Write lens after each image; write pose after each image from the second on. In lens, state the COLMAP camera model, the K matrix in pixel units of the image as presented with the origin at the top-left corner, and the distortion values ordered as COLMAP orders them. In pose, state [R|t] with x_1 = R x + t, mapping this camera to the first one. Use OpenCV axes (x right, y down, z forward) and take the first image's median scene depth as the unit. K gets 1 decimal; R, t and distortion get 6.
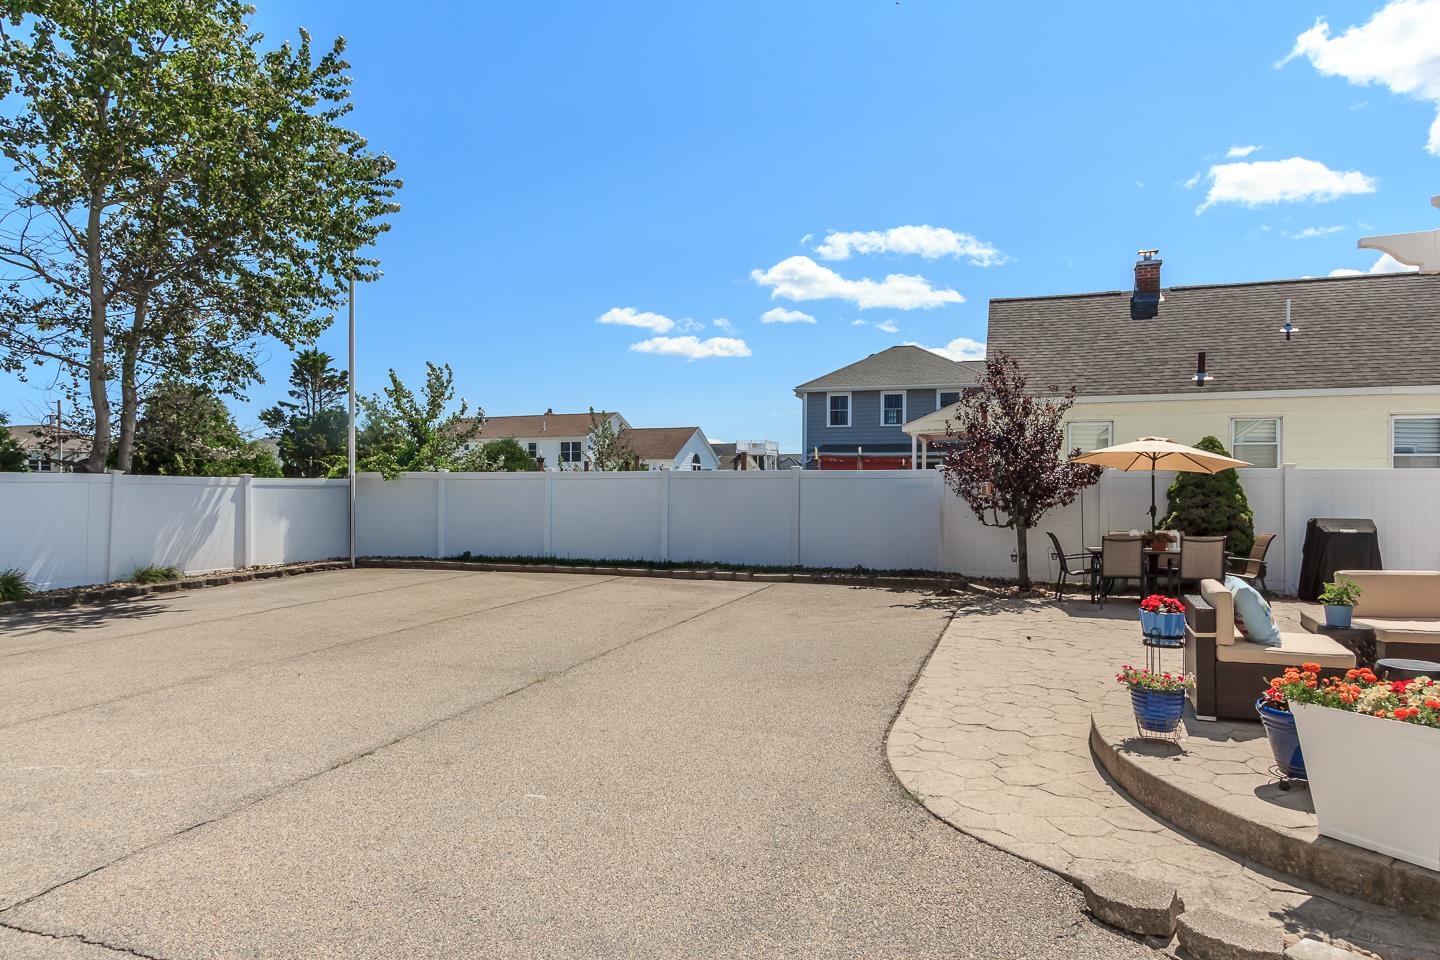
lens RADIAL K [[961.6, 0, 720.0], [0, 961.6, 480.0], [0, 0, 1]] dist [0.016964, -0.019775]
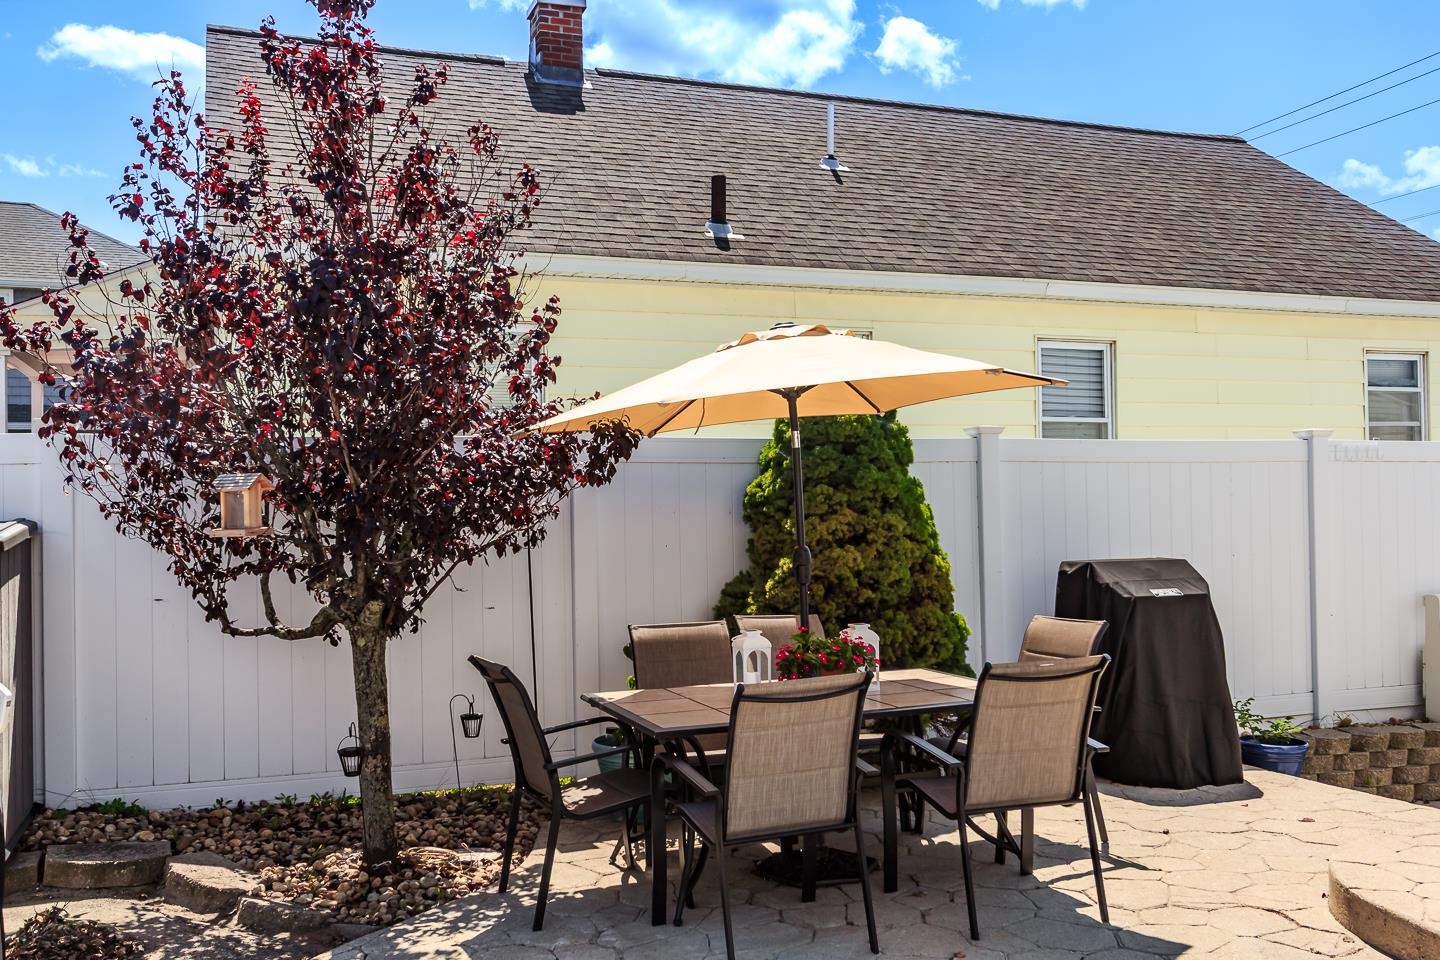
lens RADIAL K [[1319.9, 0, 720.0], [0, 1319.9, 480.0], [0, 0, 1]] dist [0.005829, 0.006064]
pose [[0.789986, -0.007765, 0.613076, 0.159261], [0.006720, 0.999969, 0.004006, 0.002759], [-0.613089, 0.000955, 0.790014, 0.632210]]
